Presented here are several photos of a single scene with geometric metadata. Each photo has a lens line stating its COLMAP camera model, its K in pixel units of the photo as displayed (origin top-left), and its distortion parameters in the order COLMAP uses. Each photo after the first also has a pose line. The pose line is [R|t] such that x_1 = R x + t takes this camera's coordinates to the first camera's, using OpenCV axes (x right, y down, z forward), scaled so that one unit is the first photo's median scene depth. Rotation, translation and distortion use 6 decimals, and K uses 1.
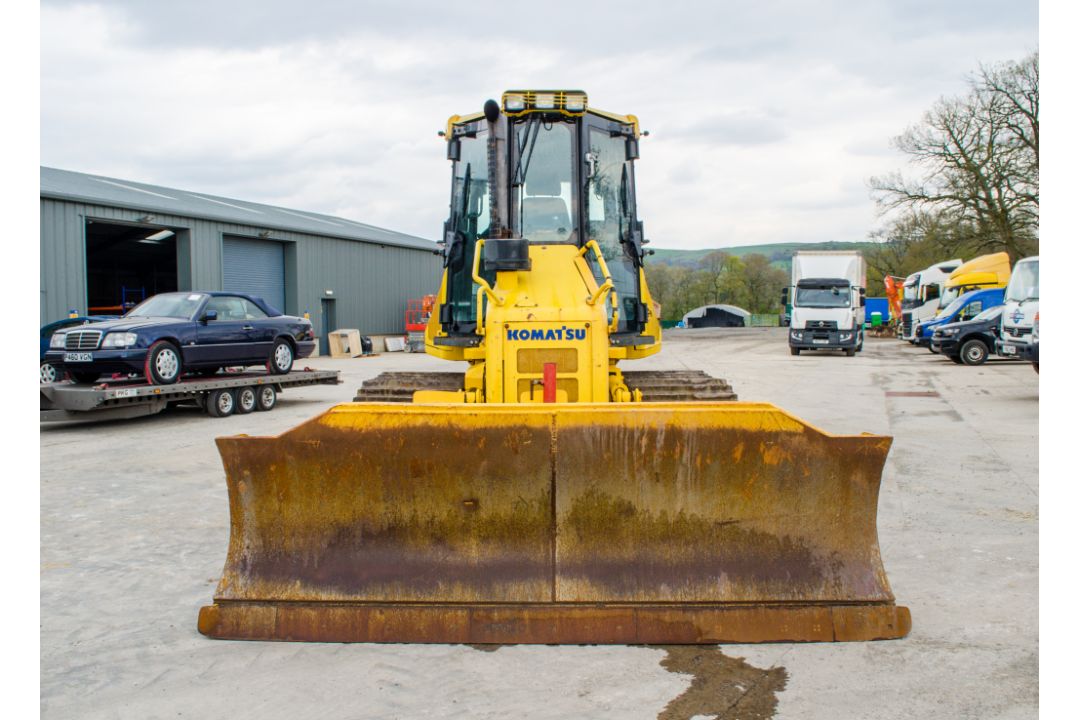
lens RADIAL K [[965.2, 0, 509.9], [0, 965.2, 362.1], [0, 0, 1]] dist [-0.087176, 0.002051]
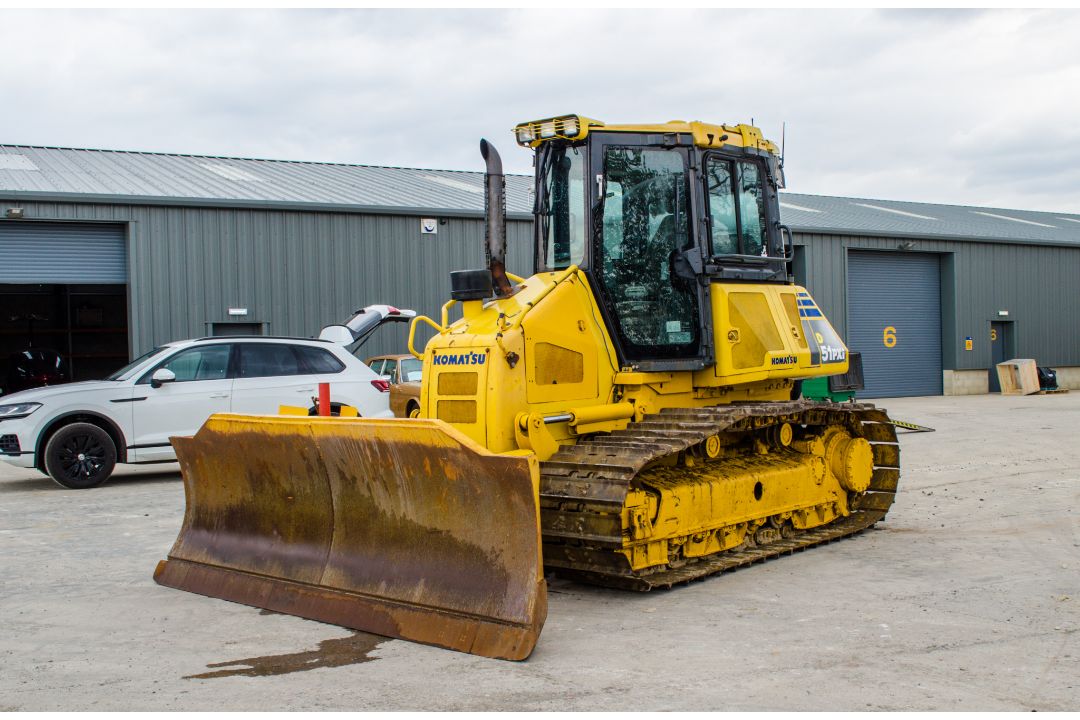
lens RADIAL K [[1189.7, 0, 539.7], [0, 1189.7, 389.0], [0, 0, 1]] dist [-0.077216, -0.000499]
pose [[0.763805, 0.008416, -0.645392, 1.155741], [-0.015409, 0.999868, -0.005198, 0.011783], [0.645263, 0.013915, 0.763834, 0.057075]]
